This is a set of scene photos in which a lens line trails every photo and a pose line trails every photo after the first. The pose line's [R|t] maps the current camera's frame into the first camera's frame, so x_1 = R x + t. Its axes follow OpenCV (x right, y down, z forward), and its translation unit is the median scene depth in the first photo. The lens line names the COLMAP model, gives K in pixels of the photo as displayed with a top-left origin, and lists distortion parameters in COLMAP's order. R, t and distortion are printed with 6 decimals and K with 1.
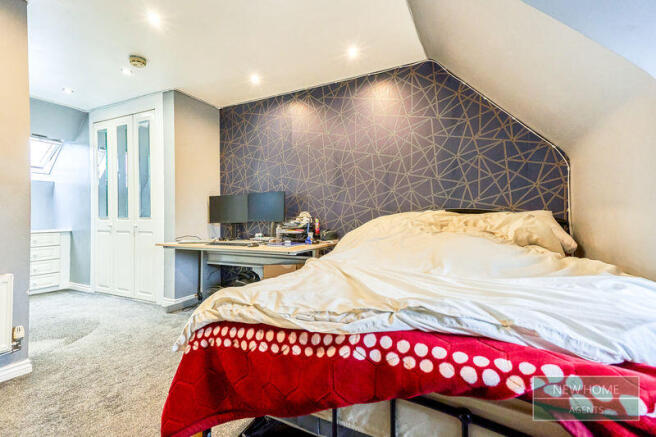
lens RADIAL K [[266.8, 0, 328.2], [0, 266.8, 219.5], [0, 0, 1]] dist [0.001614, 0.000075]
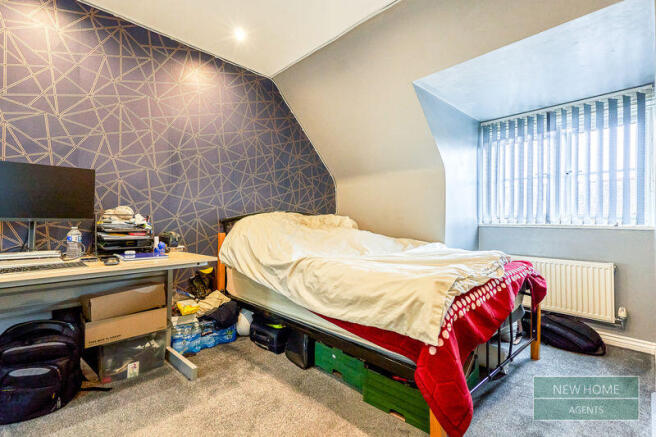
lens RADIAL K [[297.9, 0, 328.3], [0, 297.9, 218.4], [0, 0, 1]] dist [0.000866, 0.000060]
pose [[0.344118, 0.005687, 0.938909, -0.671140], [-0.010305, 0.999944, -0.002280, -0.002659], [-0.938870, -0.008891, 0.344157, 0.305837]]
